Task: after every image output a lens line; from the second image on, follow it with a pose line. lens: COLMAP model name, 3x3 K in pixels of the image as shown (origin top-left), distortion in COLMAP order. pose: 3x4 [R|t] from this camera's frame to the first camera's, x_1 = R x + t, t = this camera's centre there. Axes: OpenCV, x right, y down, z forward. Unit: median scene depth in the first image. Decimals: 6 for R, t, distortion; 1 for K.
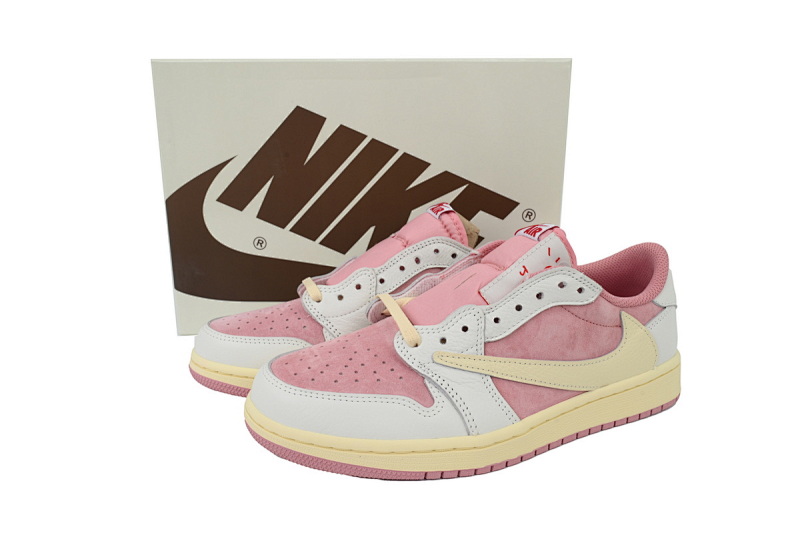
lens RADIAL K [[614.8, 0, 400.0], [0, 614.8, 266.5], [0, 0, 1]] dist [0.001713, 0.000786]
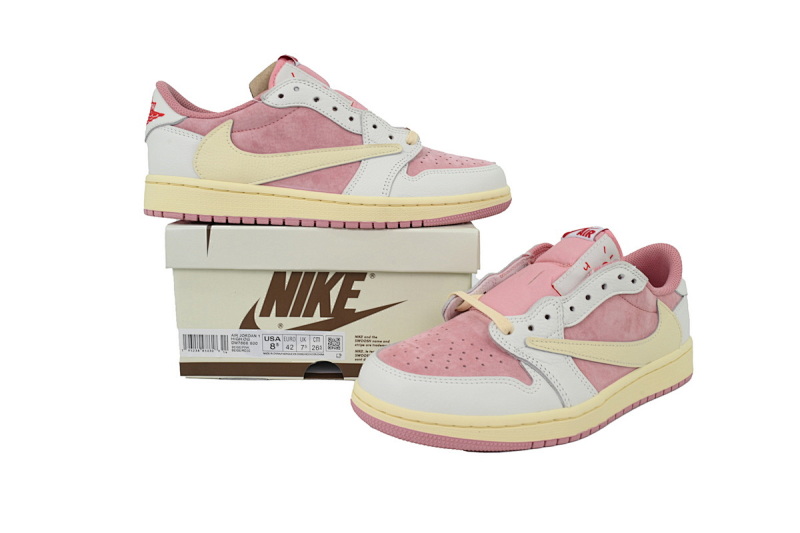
lens RADIAL K [[614.8, 0, 400.0], [0, 614.8, 266.5], [0, 0, 1]] dist [0.001713, 0.000786]
pose [[0.981594, -0.024065, 0.189456, -0.379040], [0.031940, 0.998743, -0.038620, 0.042204], [-0.188289, 0.043960, 0.981129, -0.082391]]
